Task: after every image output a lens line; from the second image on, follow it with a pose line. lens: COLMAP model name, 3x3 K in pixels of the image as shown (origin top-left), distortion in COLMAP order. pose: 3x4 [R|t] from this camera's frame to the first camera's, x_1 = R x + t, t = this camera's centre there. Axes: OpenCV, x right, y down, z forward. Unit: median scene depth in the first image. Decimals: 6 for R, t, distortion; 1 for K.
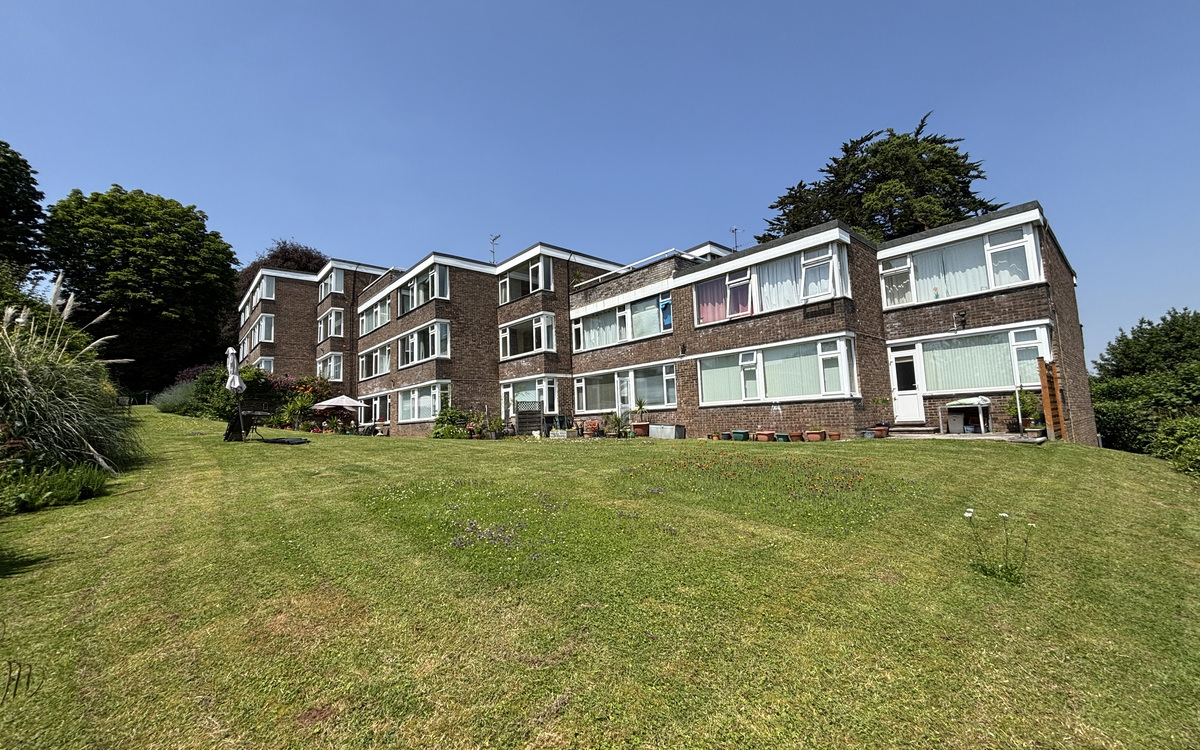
lens RADIAL K [[482.0, 0, 598.9], [0, 482.0, 377.3], [0, 0, 1]] dist [0.000660, 0.000032]
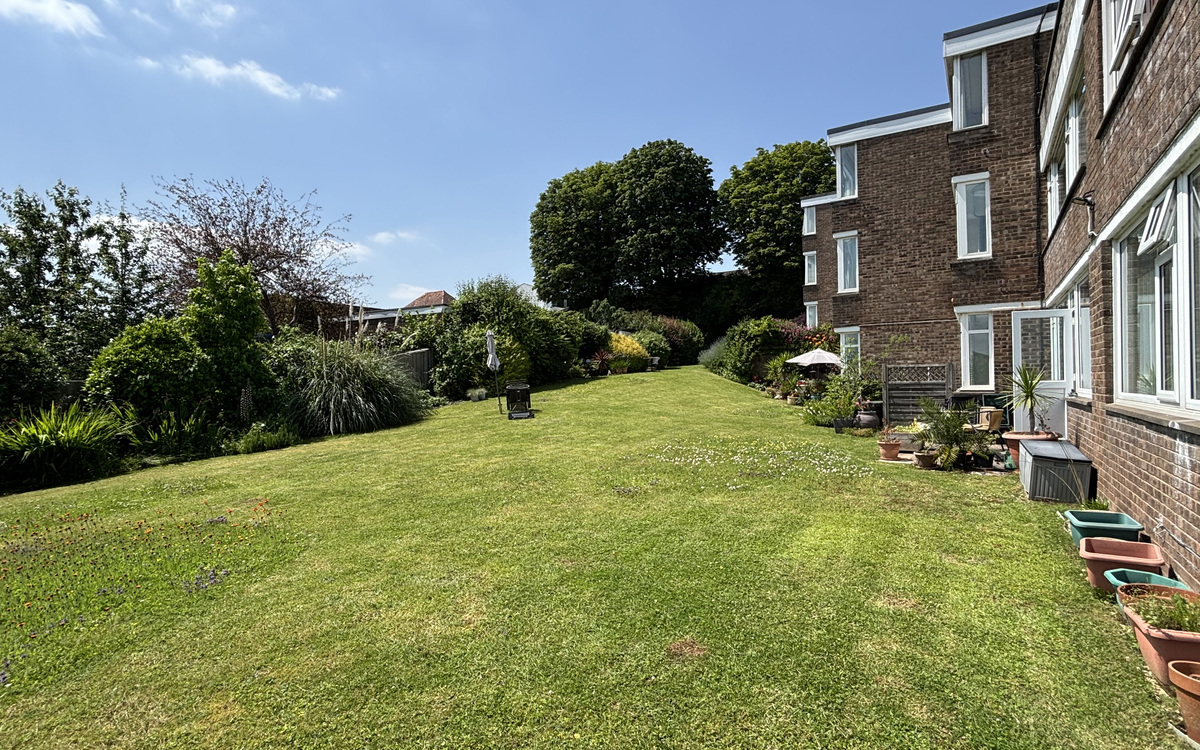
lens RADIAL K [[603.4, 0, 599.2], [0, 603.4, 375.9], [0, 0, 1]] dist [-0.000717, -0.000094]
pose [[0.267756, 0.024361, -0.963179, 0.222115], [0.096998, 0.993920, 0.052103, -0.003049], [0.958592, -0.107377, 0.263765, 0.279125]]
